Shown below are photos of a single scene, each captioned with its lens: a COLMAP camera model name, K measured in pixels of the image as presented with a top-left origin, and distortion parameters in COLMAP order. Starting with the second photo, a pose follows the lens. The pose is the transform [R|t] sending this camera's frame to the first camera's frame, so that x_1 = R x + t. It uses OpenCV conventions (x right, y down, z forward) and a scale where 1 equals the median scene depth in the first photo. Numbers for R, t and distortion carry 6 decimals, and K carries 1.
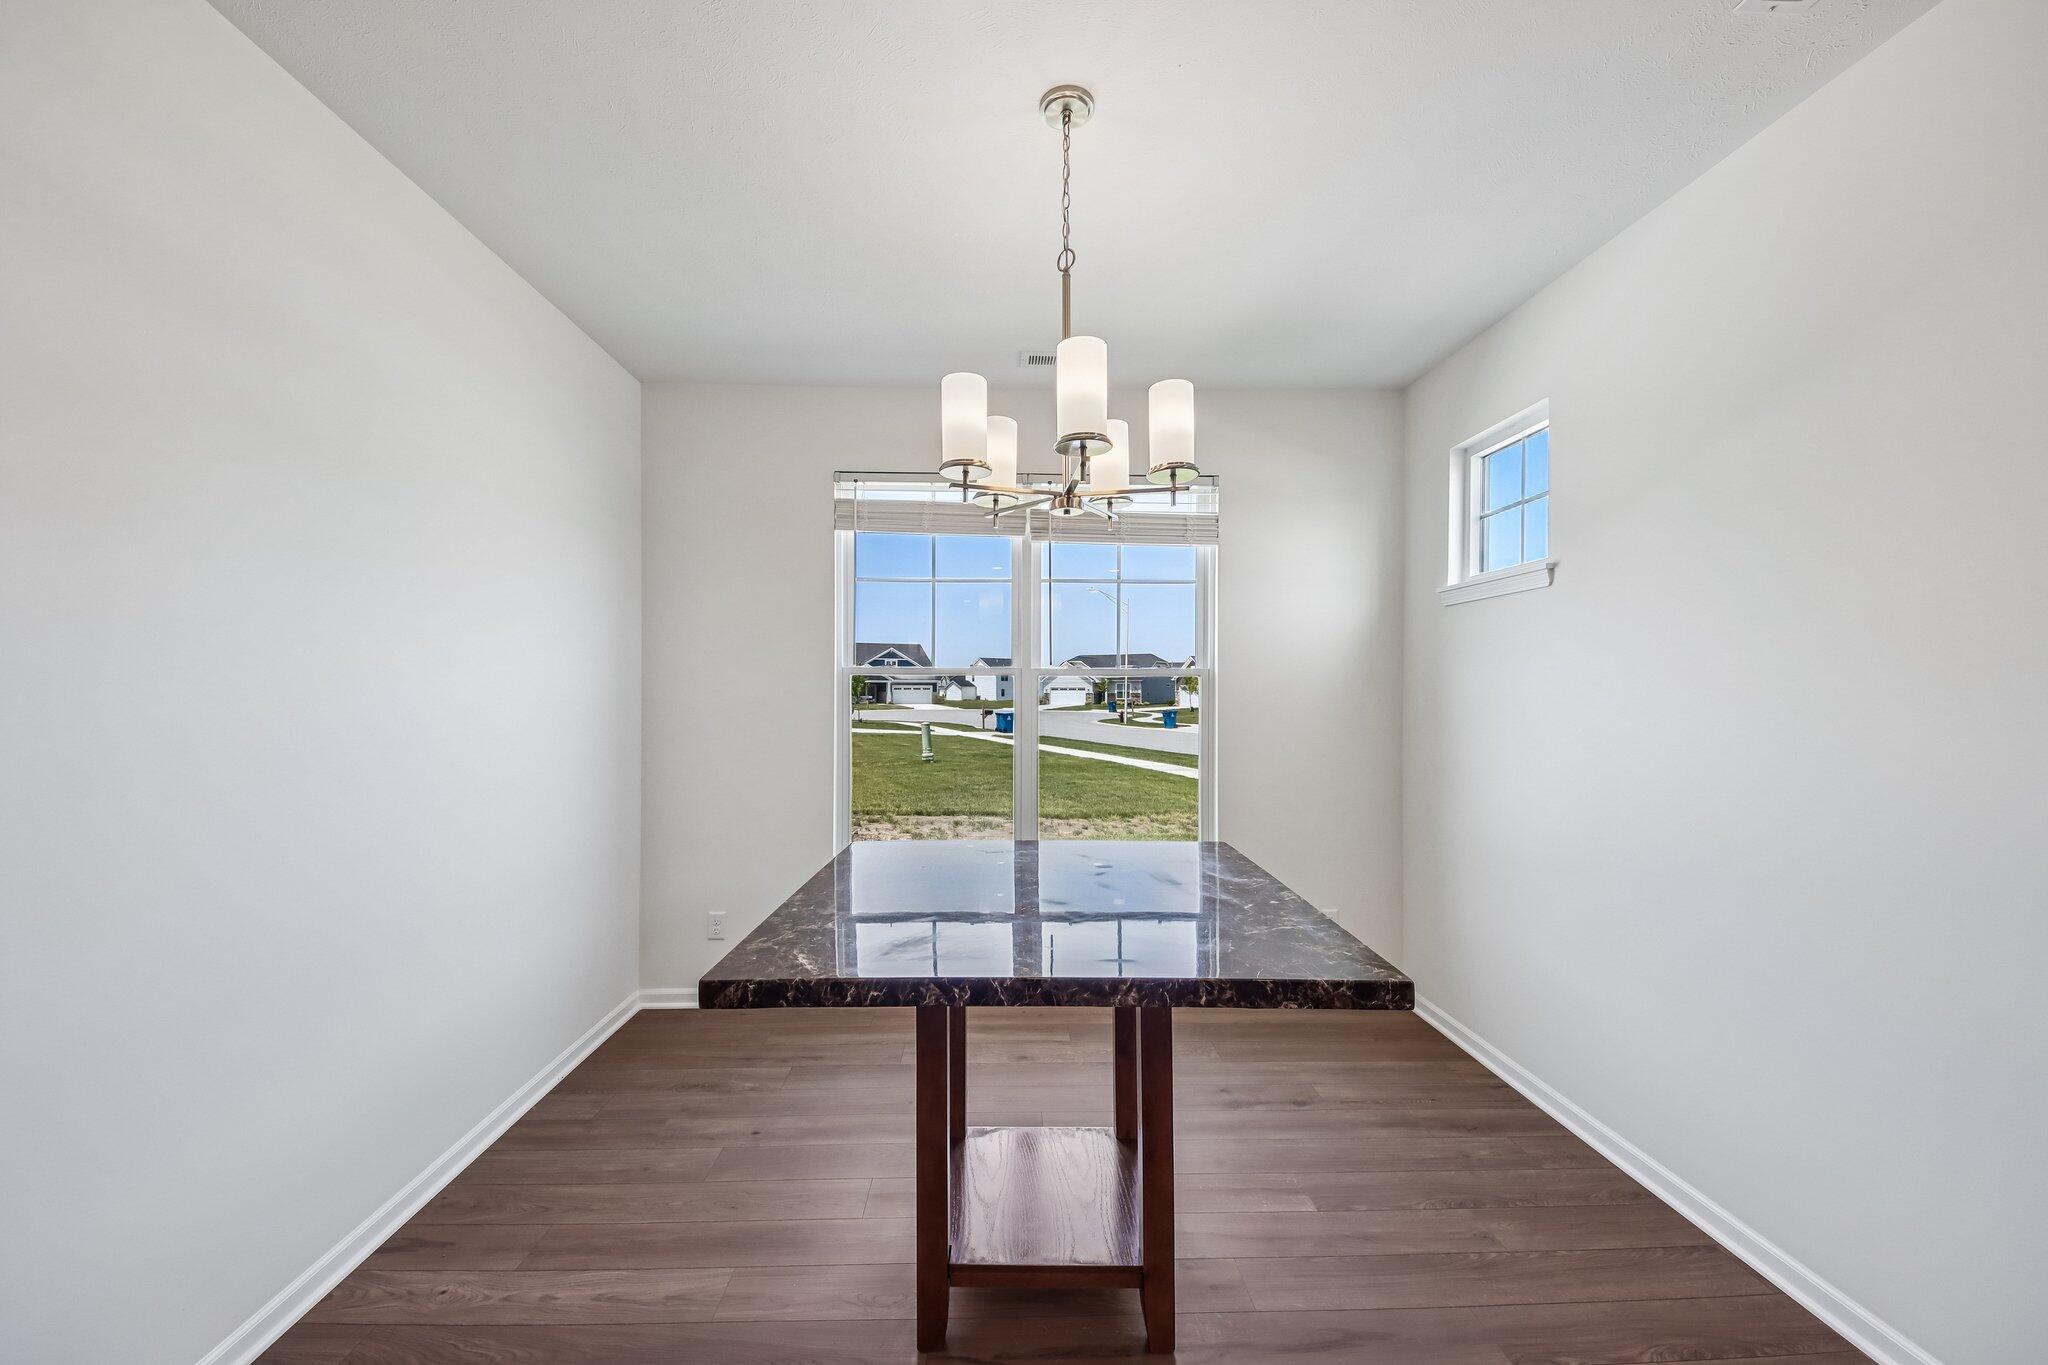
lens RADIAL K [[766.8, 0, 1005.1], [0, 766.8, 680.0], [0, 0, 1]] dist [-0.000147, -0.006810]
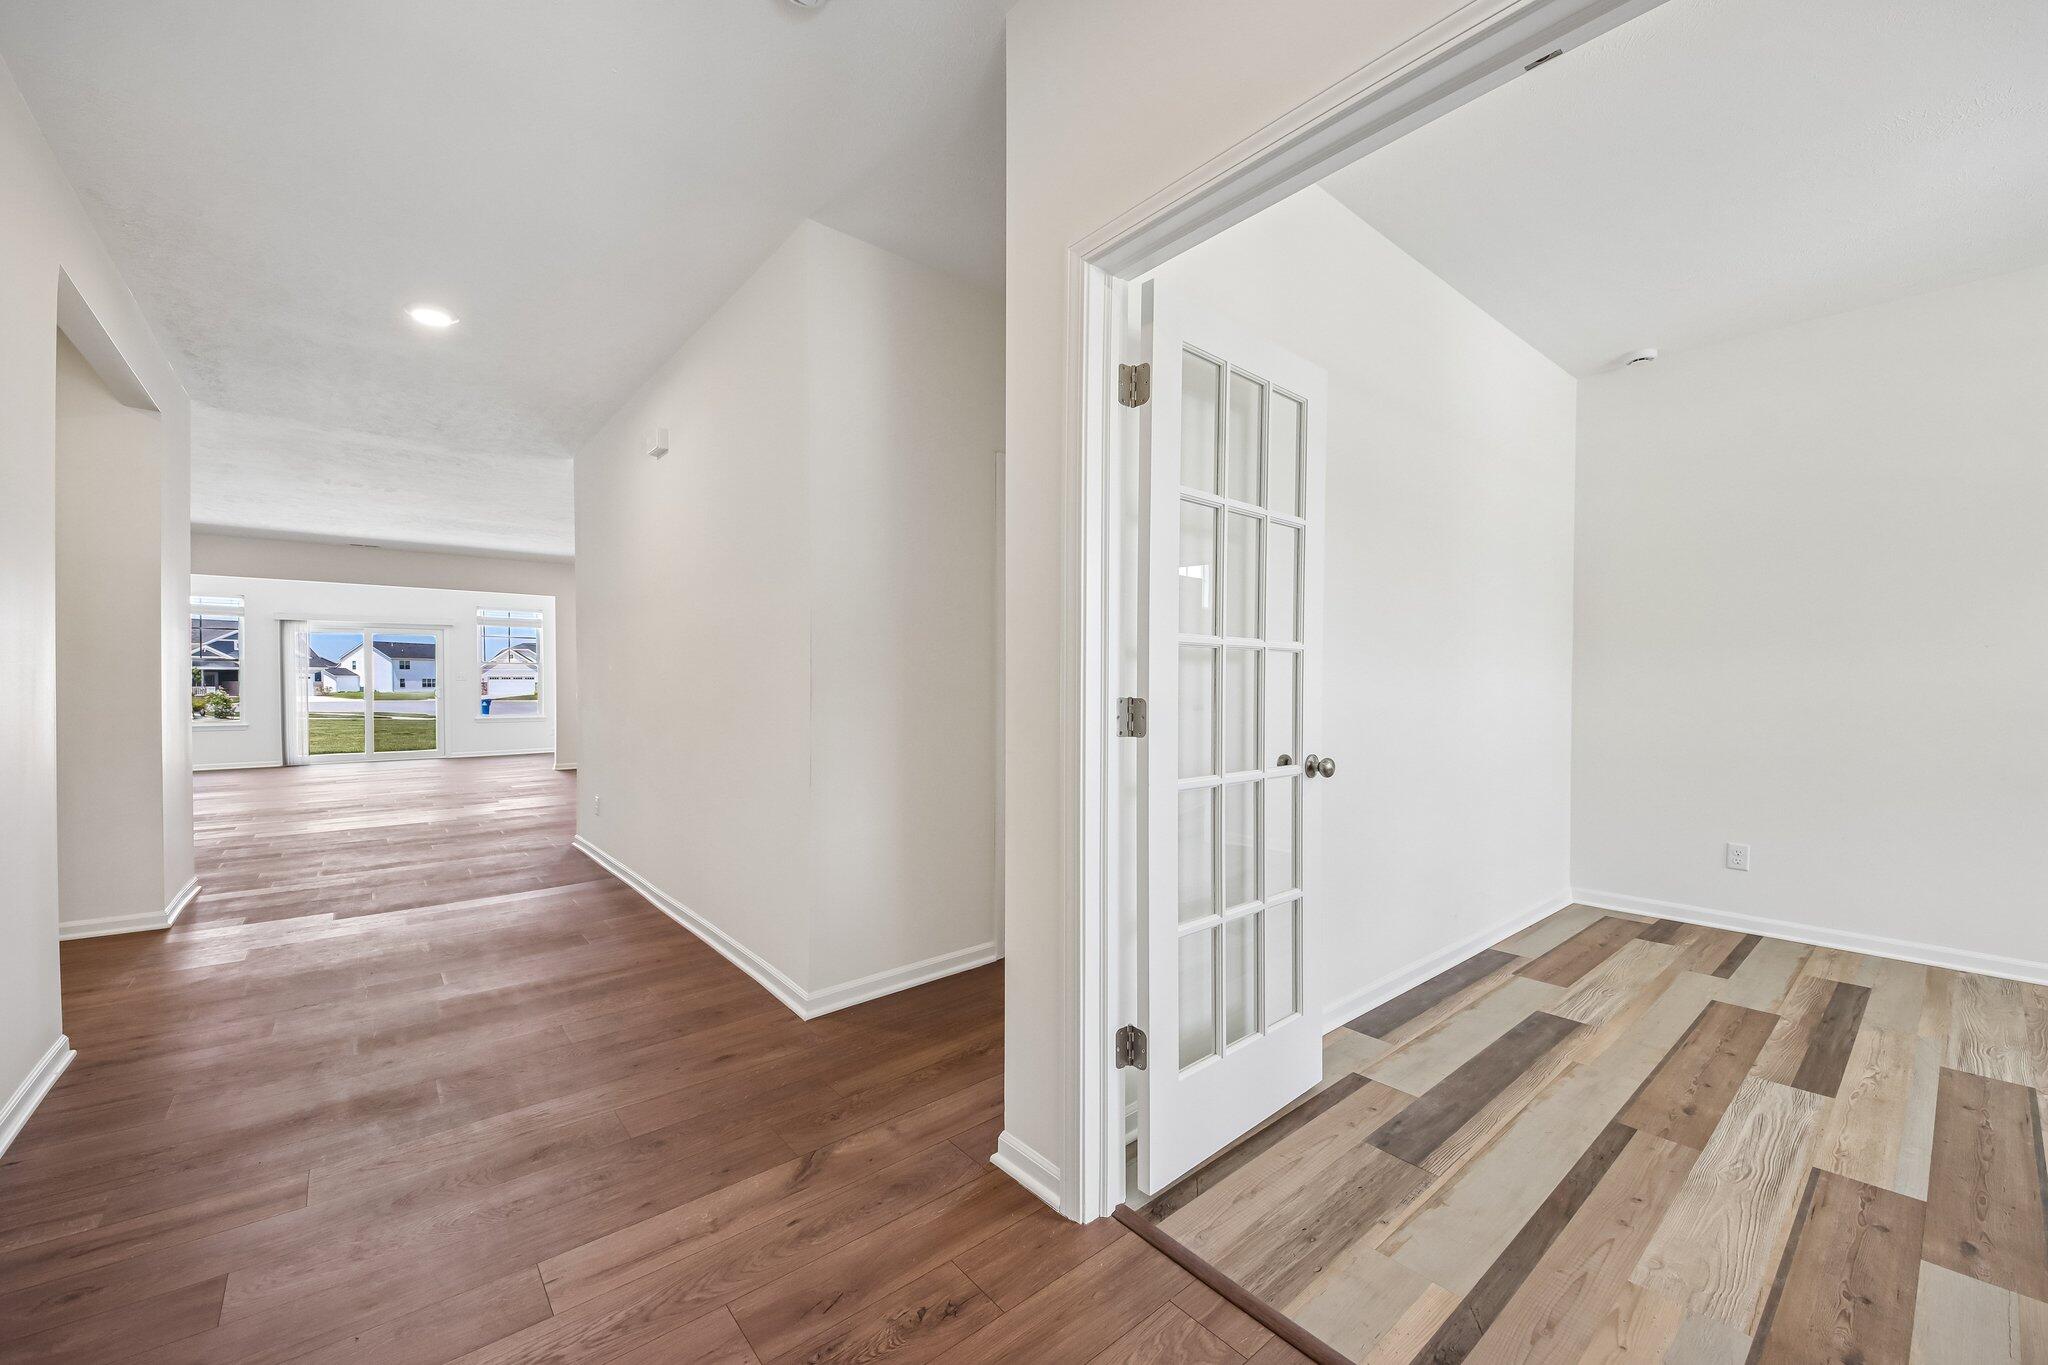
lens RADIAL K [[756.3, 0, 1021.2], [0, 756.3, 692.0], [0, 0, 1]] dist [0.043370, -0.022234]
pose [[0.757678, -0.008104, 0.652579, -0.113432], [-0.009155, 0.999693, 0.023044, 0.002099], [-0.652565, -0.023434, 0.757370, -0.263105]]
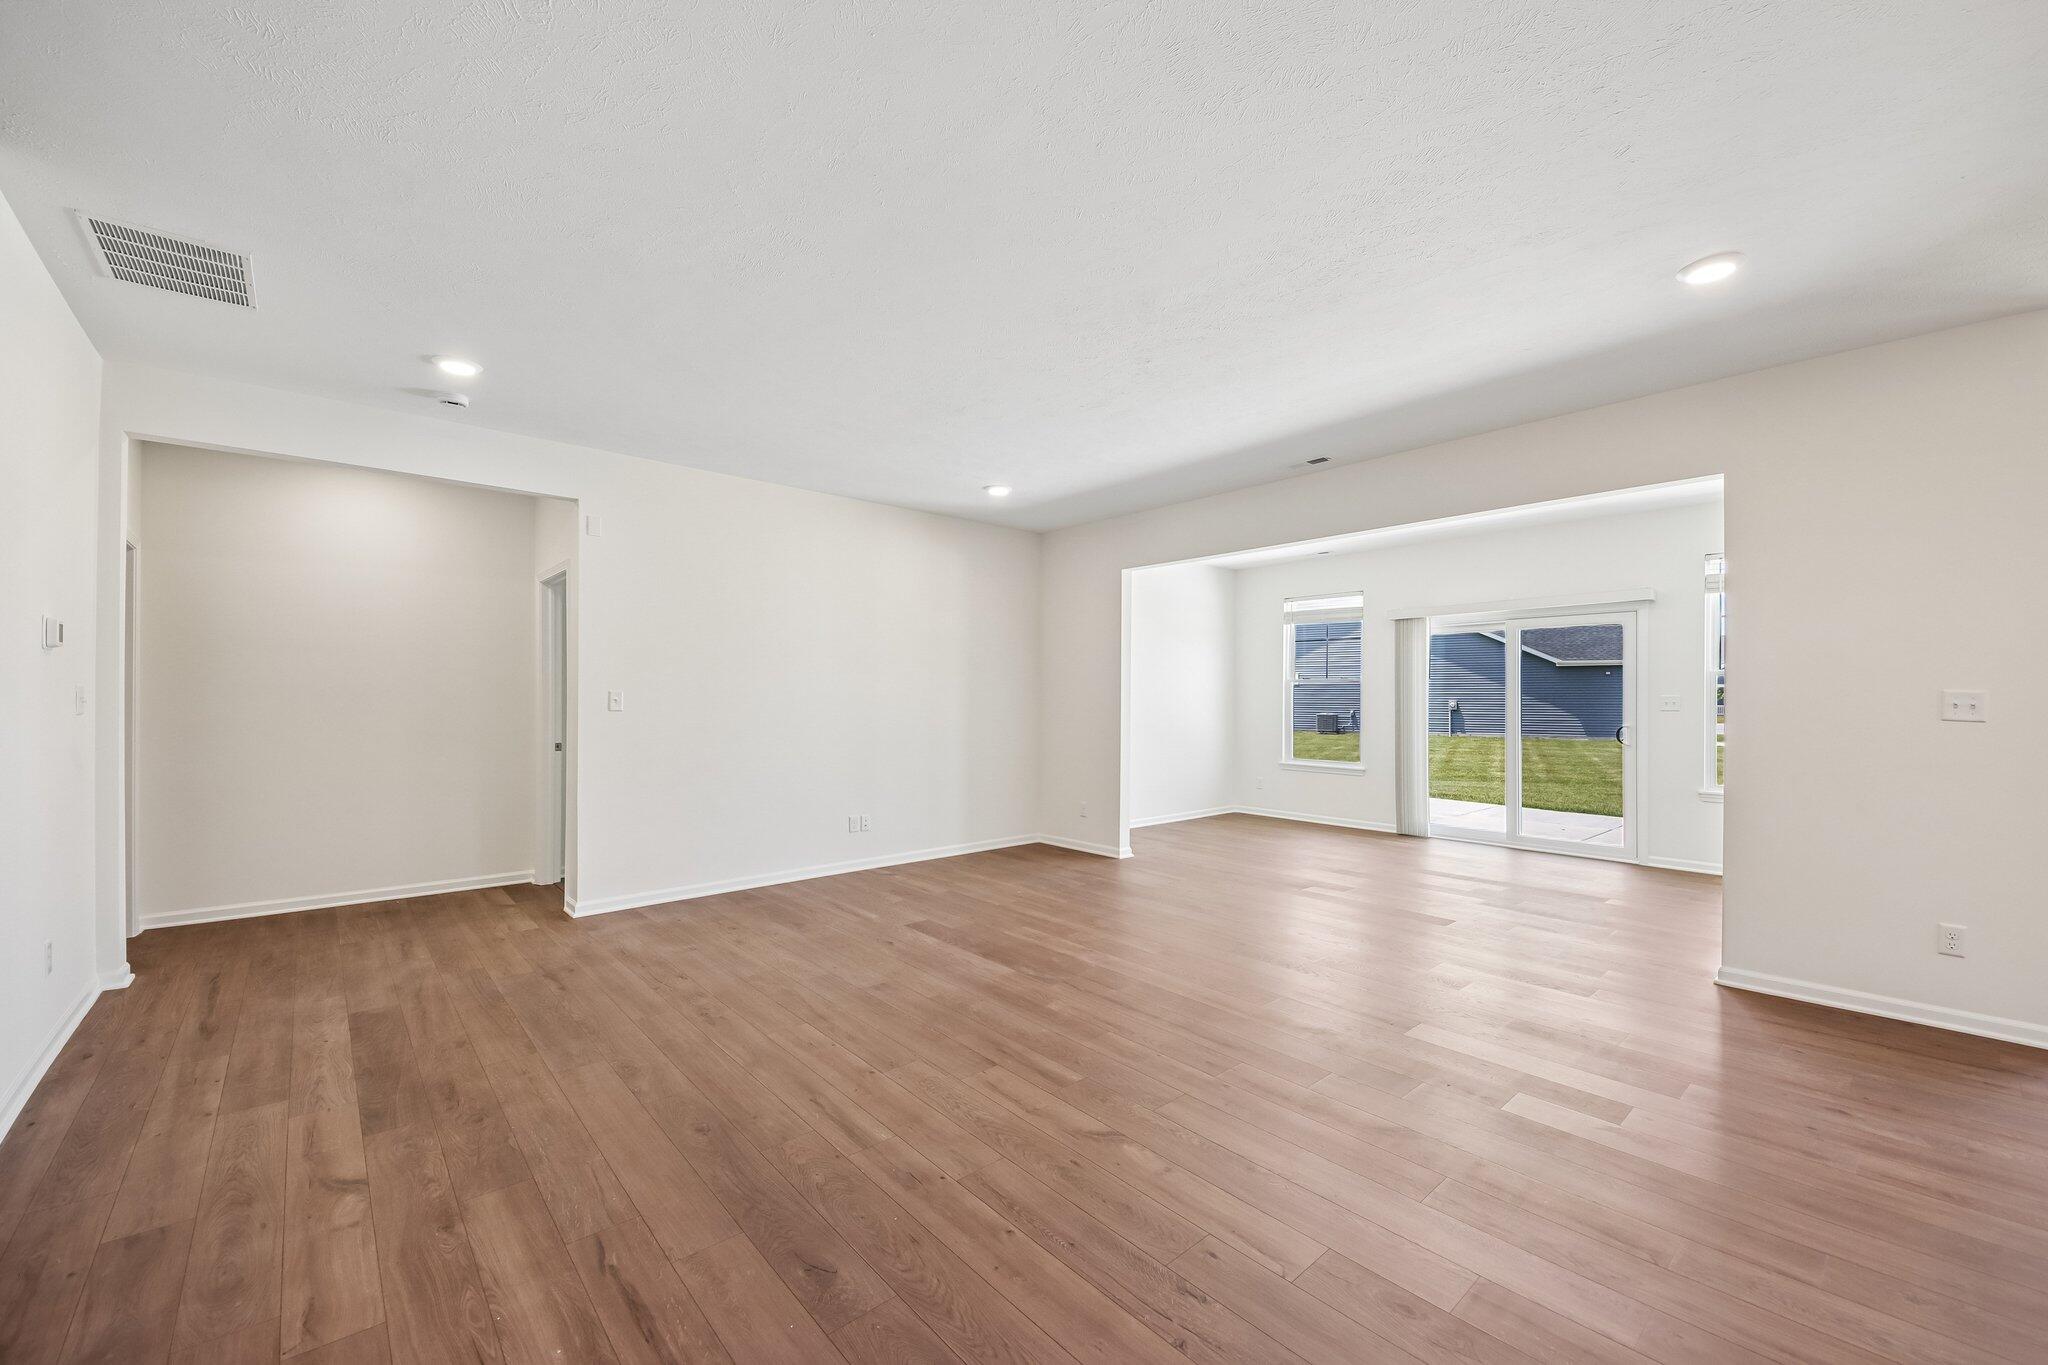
lens RADIAL K [[812.7, 0, 1019.0], [0, 812.7, 689.9], [0, 0, 1]] dist [0.024705, -0.015245]
pose [[0.655225, -0.005742, -0.755412, -0.047415], [0.007843, 0.999969, -0.000798, 0.001836], [0.755393, -0.005402, 0.655249, -0.092706]]
